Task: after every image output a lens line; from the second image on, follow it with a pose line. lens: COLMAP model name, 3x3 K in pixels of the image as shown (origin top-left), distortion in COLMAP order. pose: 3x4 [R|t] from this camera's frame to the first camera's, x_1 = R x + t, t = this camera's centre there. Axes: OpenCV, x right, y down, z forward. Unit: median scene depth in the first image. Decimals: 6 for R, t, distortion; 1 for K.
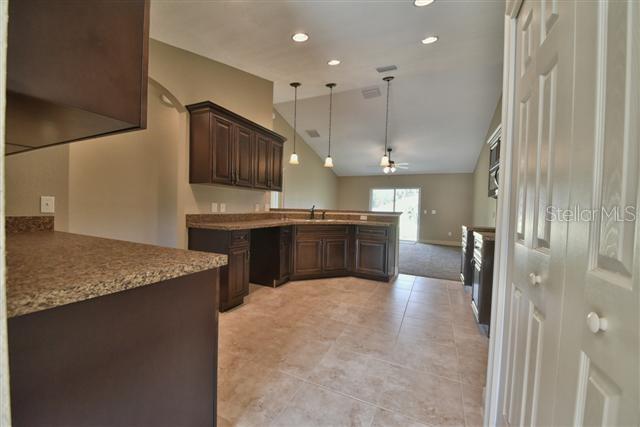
lens RADIAL K [[249.9, 0, 320.0], [0, 249.9, 213.5], [0, 0, 1]] dist [0.000201, 0.000003]
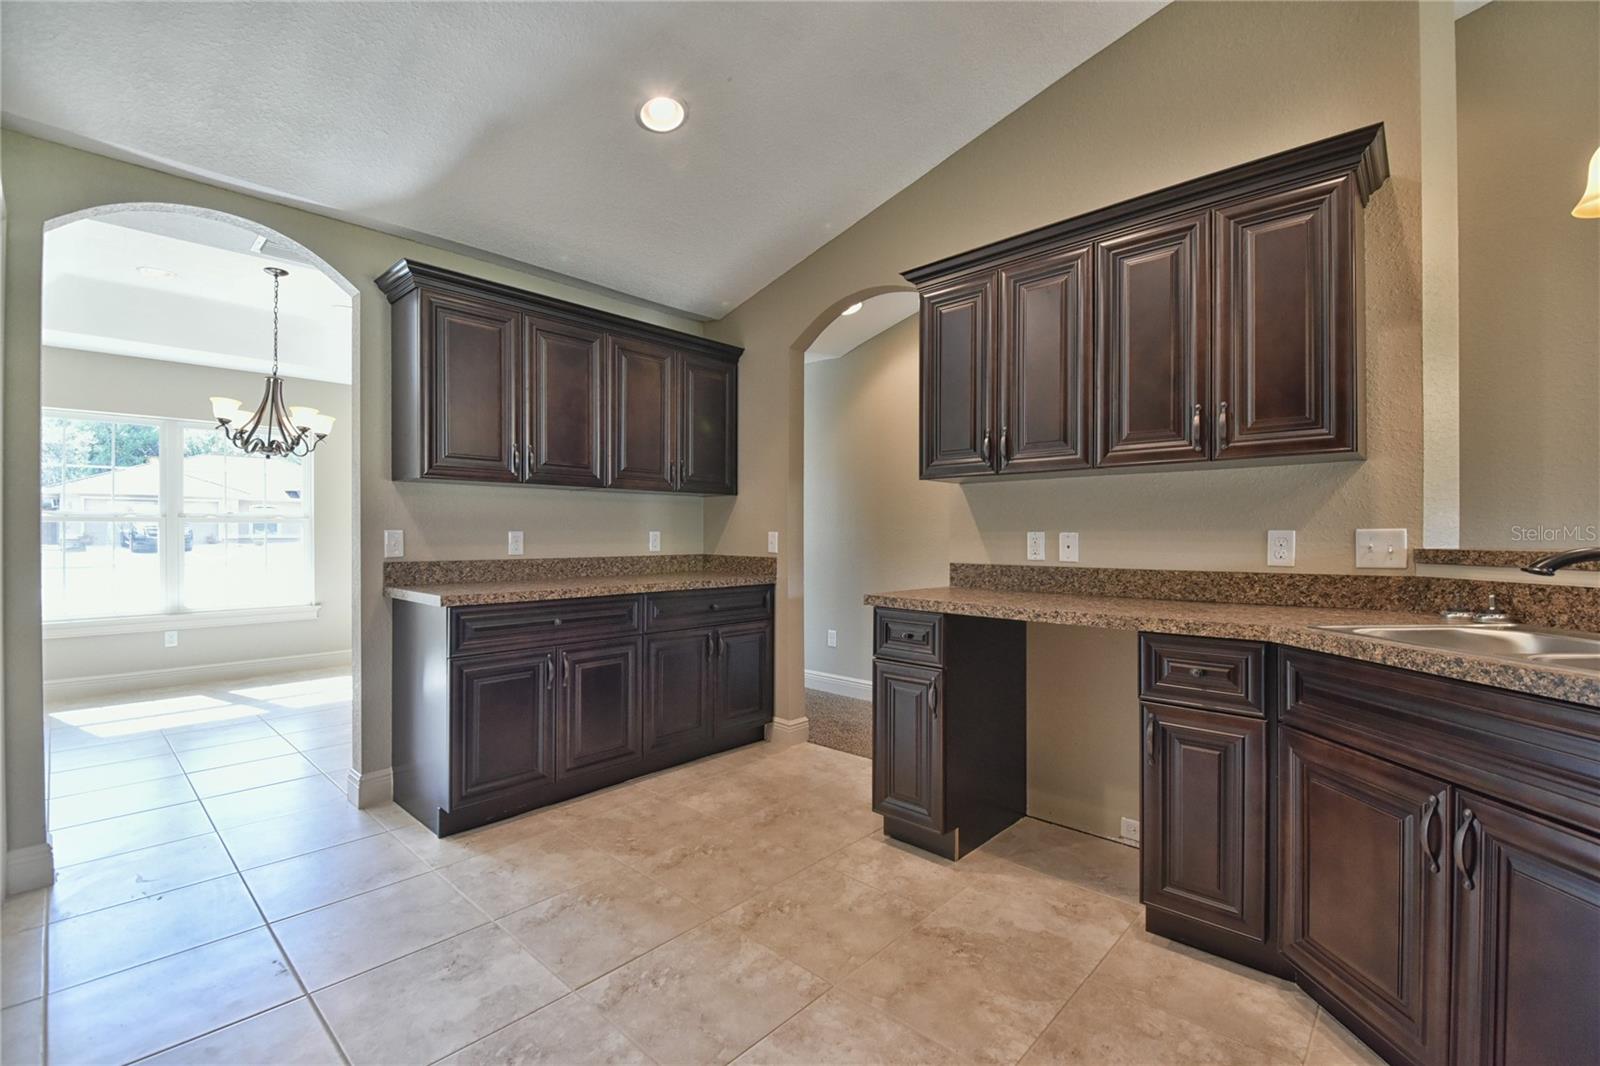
lens RADIAL K [[690.2, 0, 800.0], [0, 690.2, 533.0], [0, 0, 1]] dist [0.000293, 0.000044]
pose [[-0.308965, -0.037450, -0.950336, 0.547859], [-0.036010, 0.998969, -0.027659, -0.005207], [0.950391, 0.025676, -0.309995, 1.062677]]
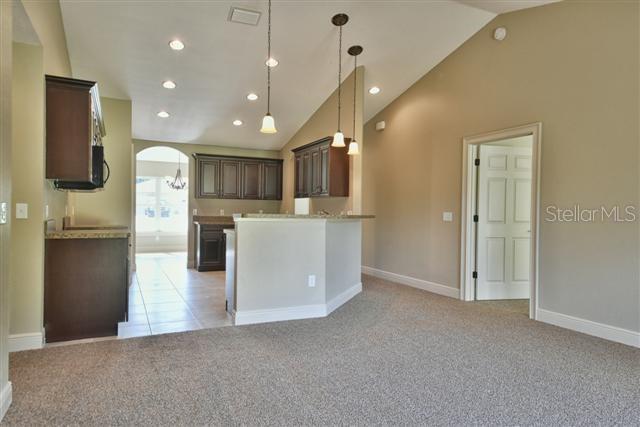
lens RADIAL K [[444.0, 0, 332.6], [0, 444.0, 212.8], [0, 0, 1]] dist [-0.001936, -0.000831]
pose [[-0.636337, -0.048179, -0.769905, 1.382380], [-0.059496, 0.998140, -0.013287, -0.006187], [0.769113, 0.037351, -0.638020, 2.632652]]
